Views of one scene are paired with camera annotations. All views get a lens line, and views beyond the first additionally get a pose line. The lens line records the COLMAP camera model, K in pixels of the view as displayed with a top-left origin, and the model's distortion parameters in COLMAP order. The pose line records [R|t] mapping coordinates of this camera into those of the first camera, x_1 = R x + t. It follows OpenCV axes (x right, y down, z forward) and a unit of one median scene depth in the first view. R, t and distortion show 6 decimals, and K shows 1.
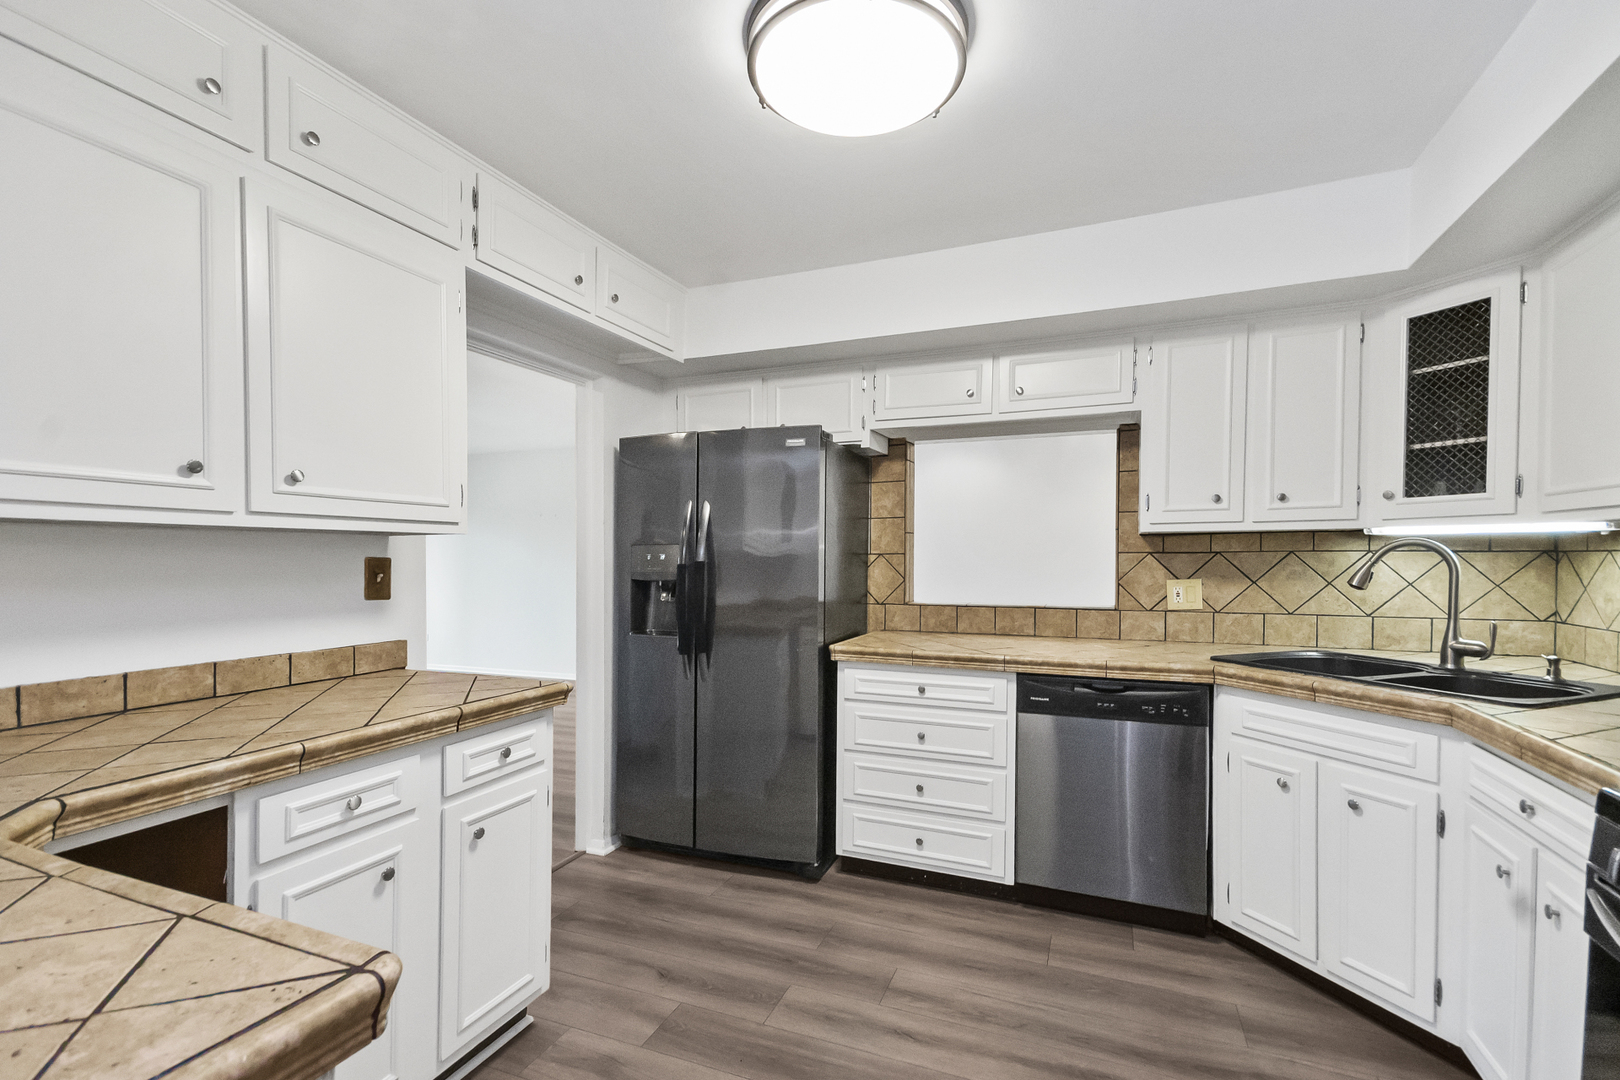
lens RADIAL K [[721.0, 0, 818.7], [0, 721.0, 556.3], [0, 0, 1]] dist [0.019733, -0.000162]
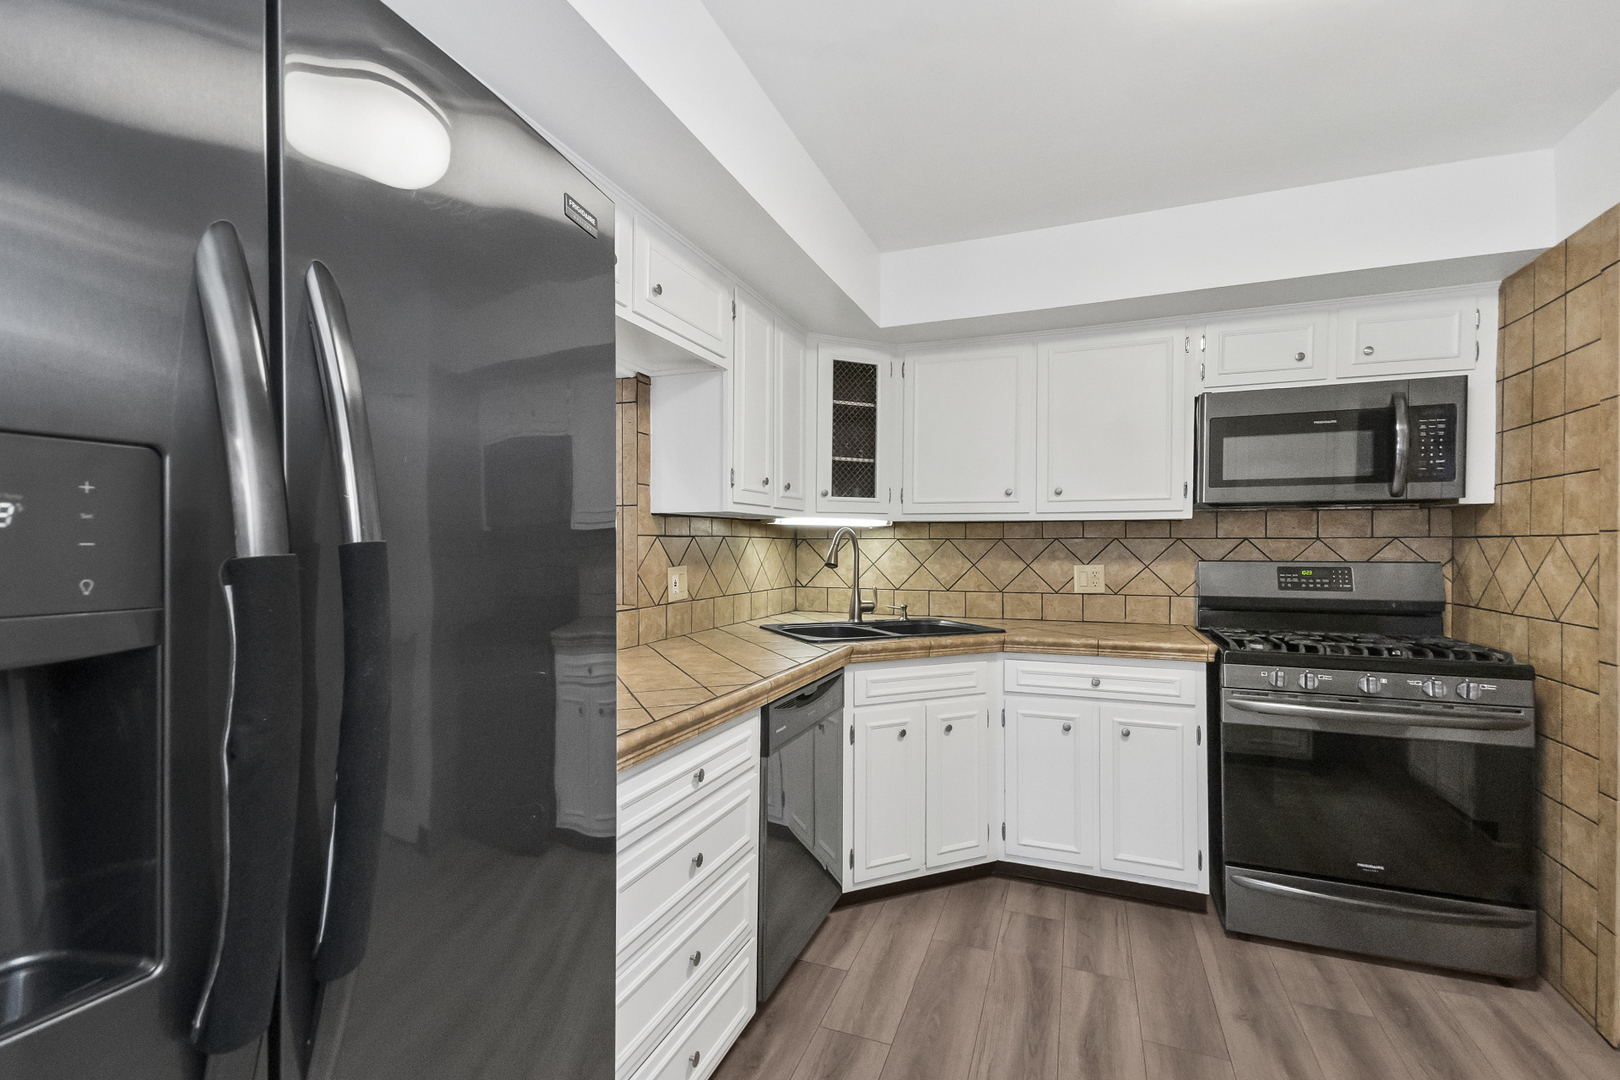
lens RADIAL K [[721.0, 0, 814.5], [0, 721.0, 542.7], [0, 0, 1]] dist [0.019733, -0.000162]
pose [[-0.021110, 0.001399, 0.999776, -0.567921], [-0.003067, 0.999994, -0.001464, 0.004894], [-0.999772, -0.003098, -0.021106, 1.258870]]
